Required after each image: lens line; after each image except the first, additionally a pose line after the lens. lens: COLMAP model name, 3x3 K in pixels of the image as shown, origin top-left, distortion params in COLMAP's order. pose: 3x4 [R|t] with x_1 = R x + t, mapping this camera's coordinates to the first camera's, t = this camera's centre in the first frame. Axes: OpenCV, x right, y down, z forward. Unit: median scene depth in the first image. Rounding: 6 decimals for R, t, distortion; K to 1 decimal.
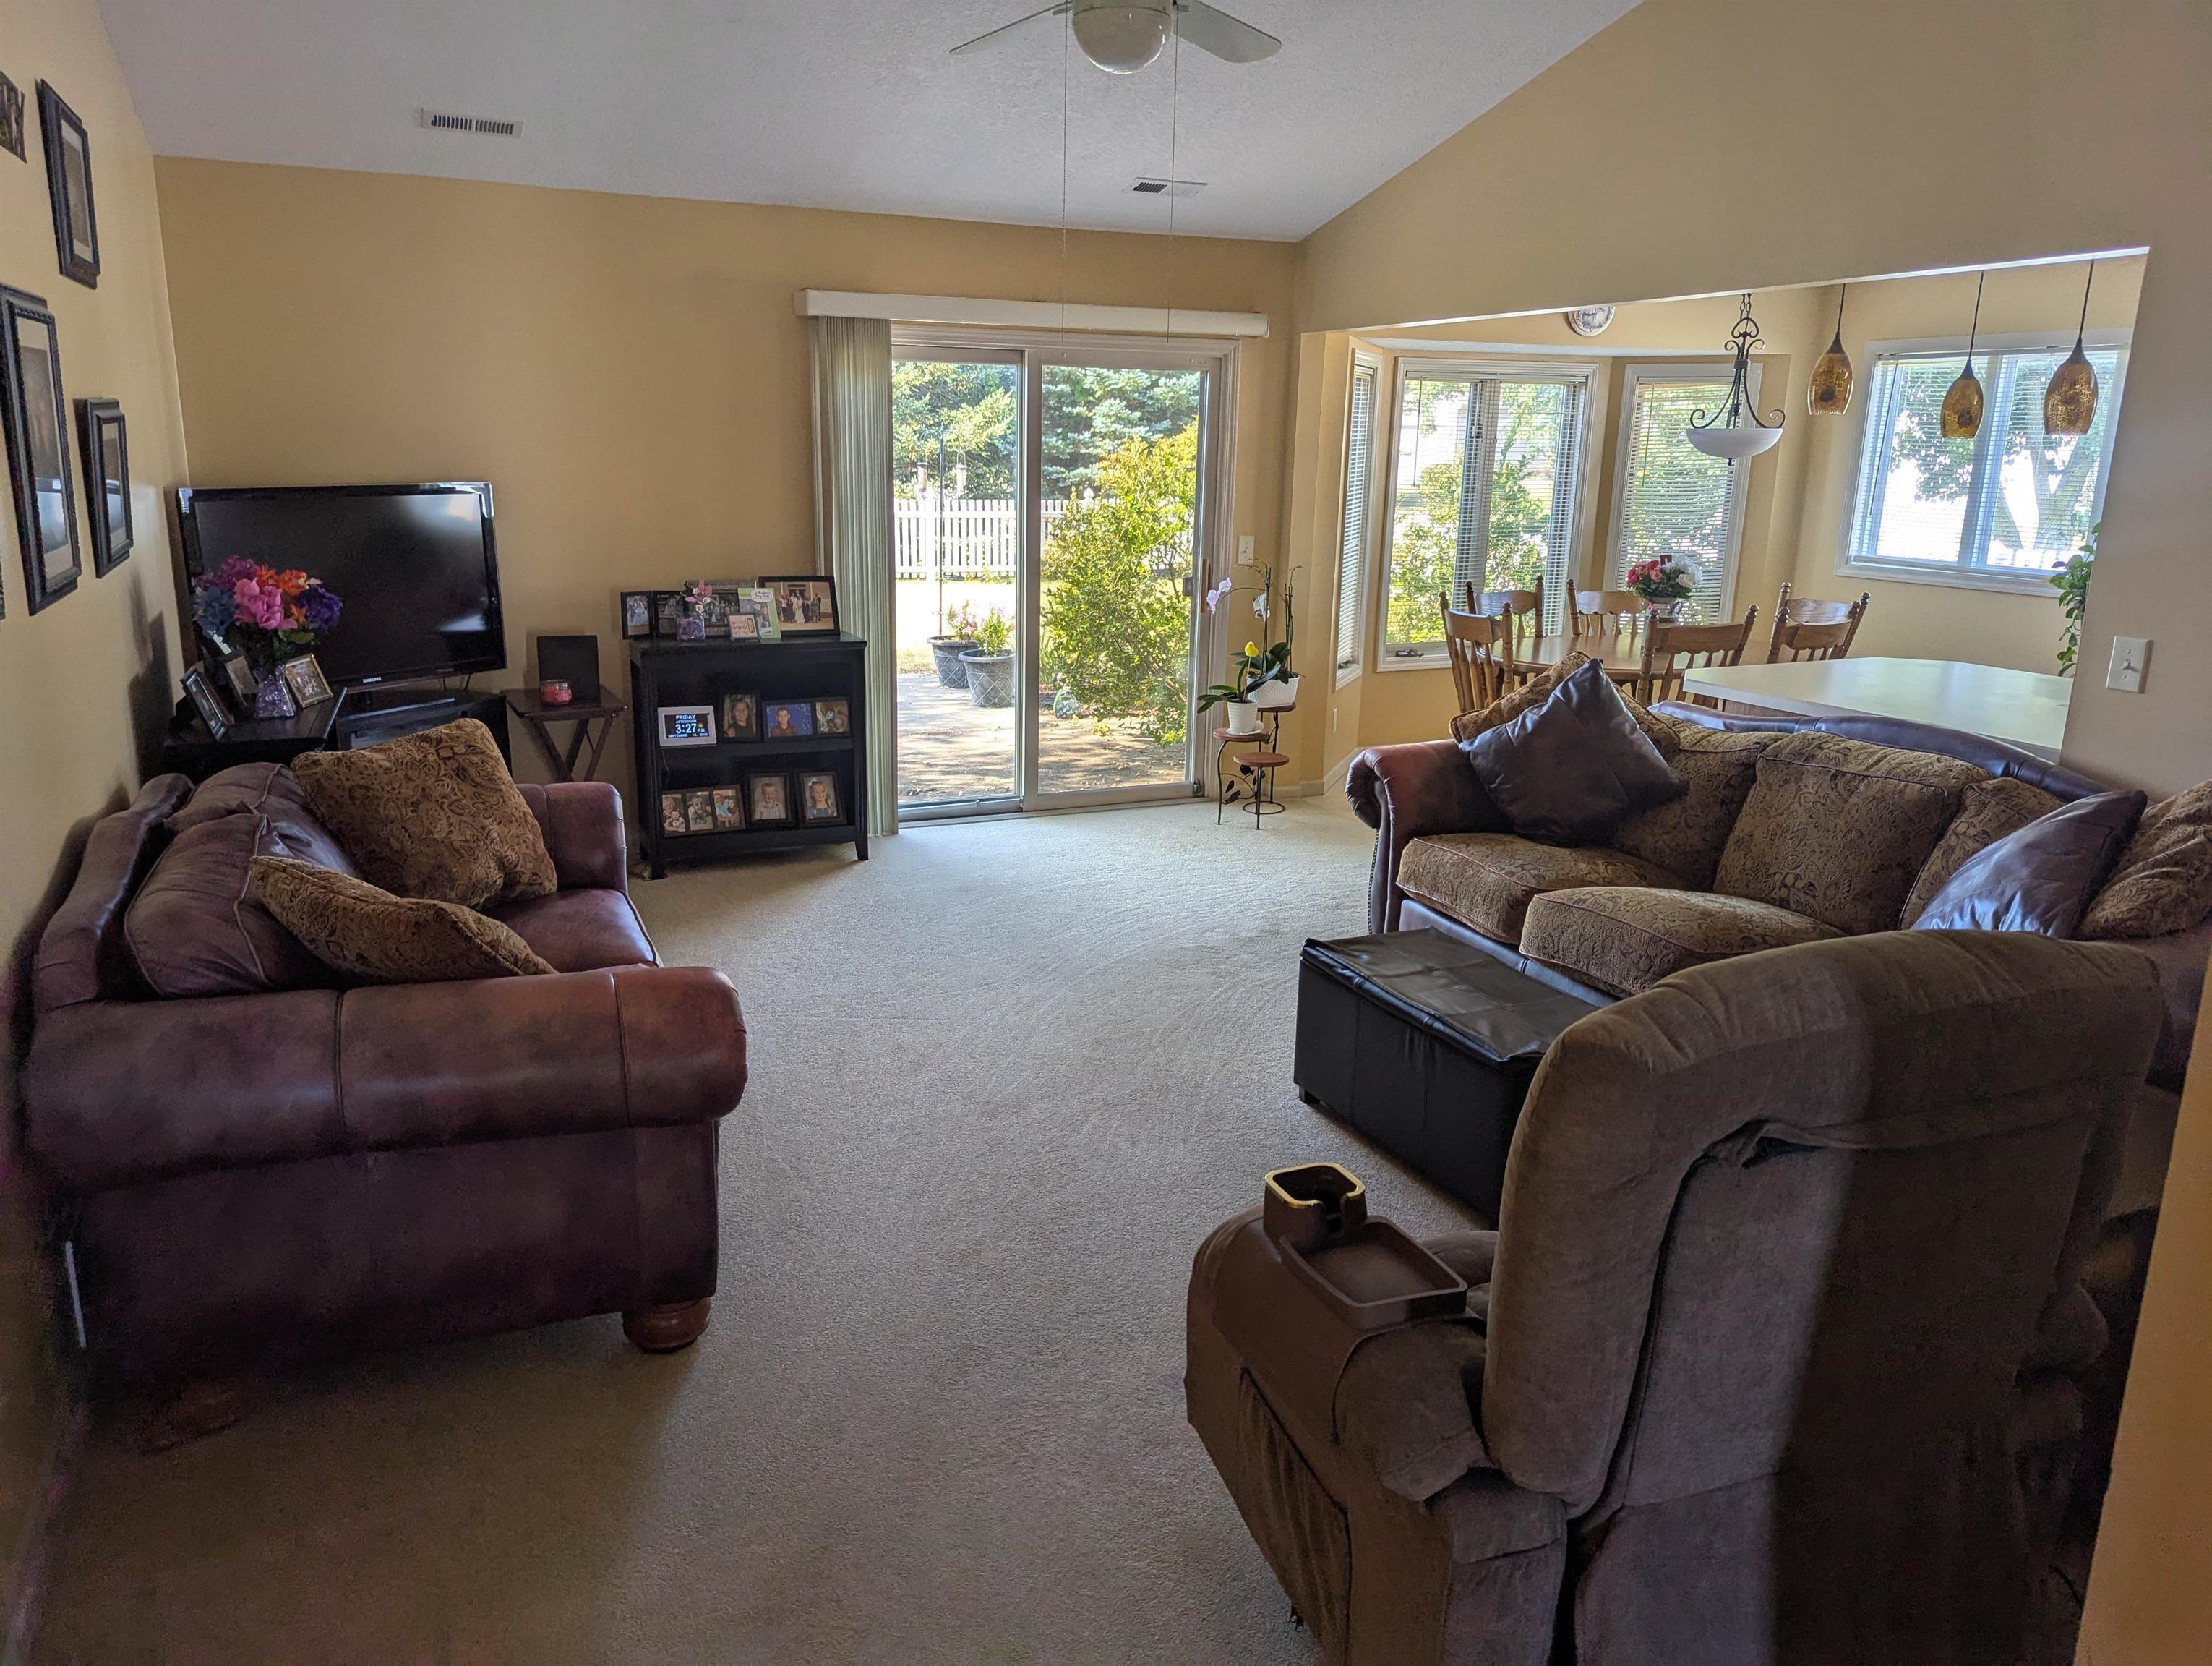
lens RADIAL K [[1551.2, 0, 1106.0], [0, 1551.2, 833.0], [0, 0, 1]] dist [0.007719, 0.000193]
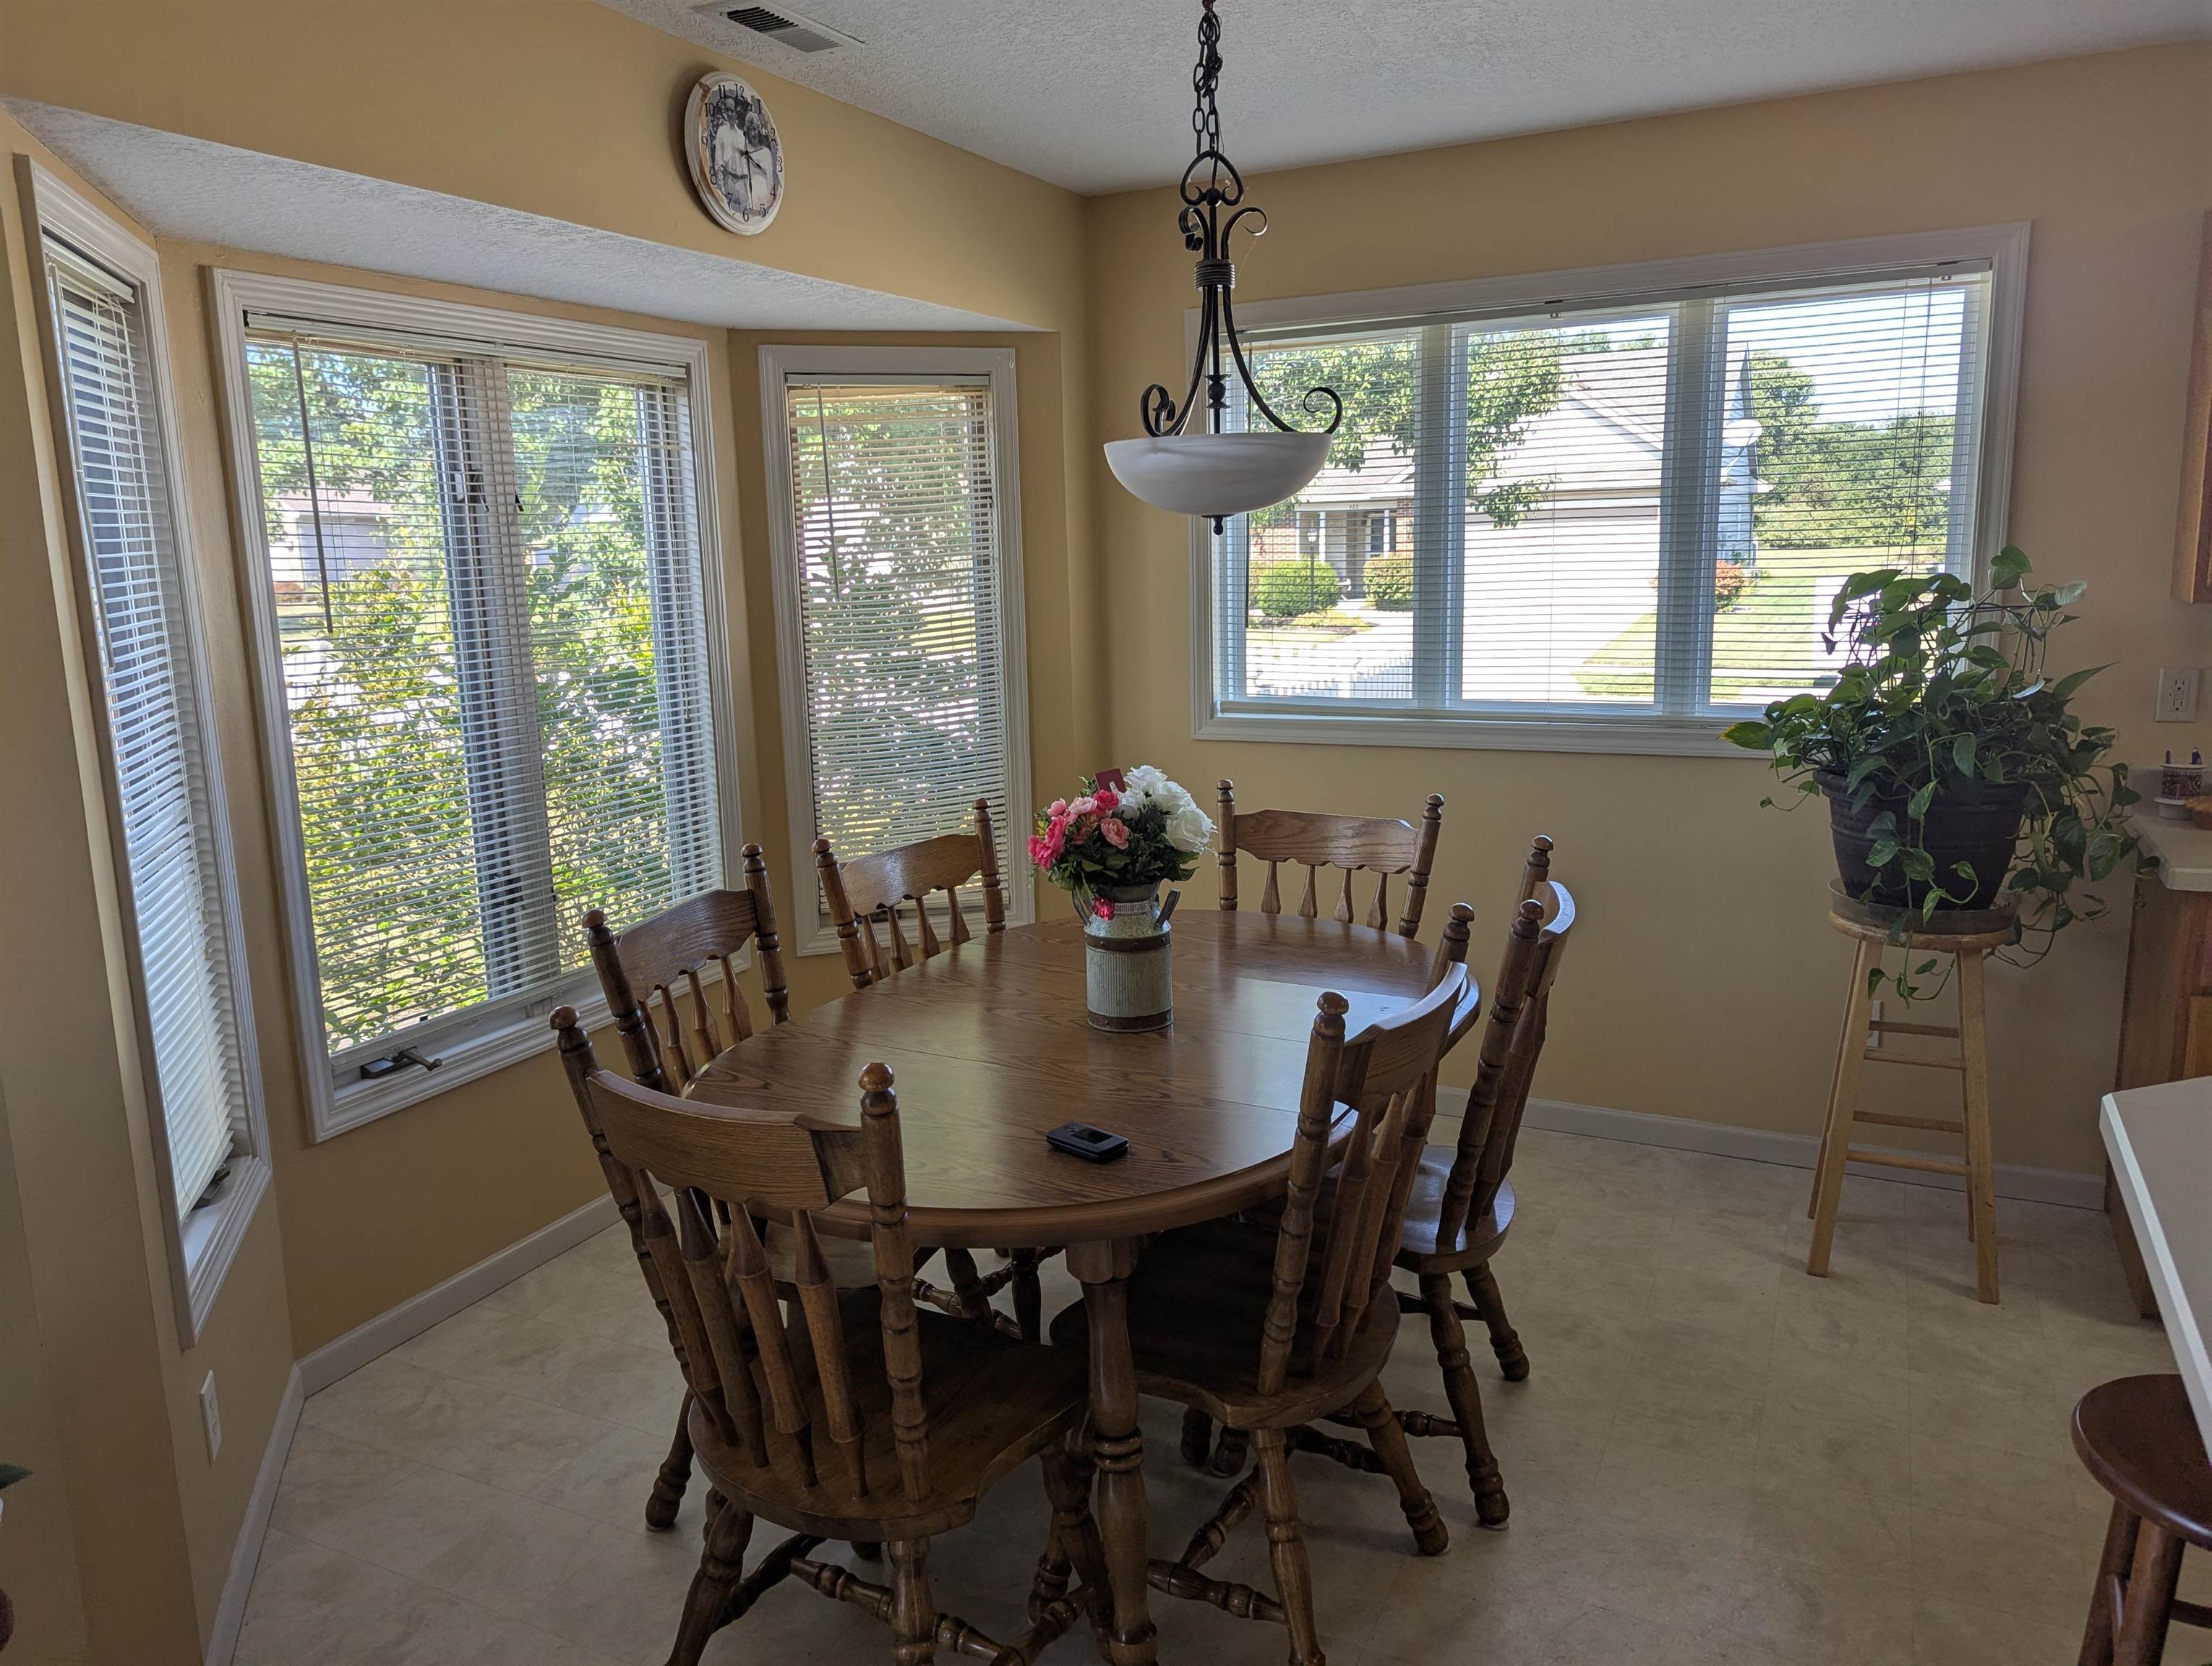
lens RADIAL K [[1551.2, 0, 1106.0], [0, 1551.2, 833.0], [0, 0, 1]] dist [0.007719, 0.000193]
pose [[0.771797, -0.155474, 0.616570, 0.108943], [0.195146, 0.980770, 0.003035, -0.145715], [-0.605184, 0.117979, 0.787295, 0.620018]]
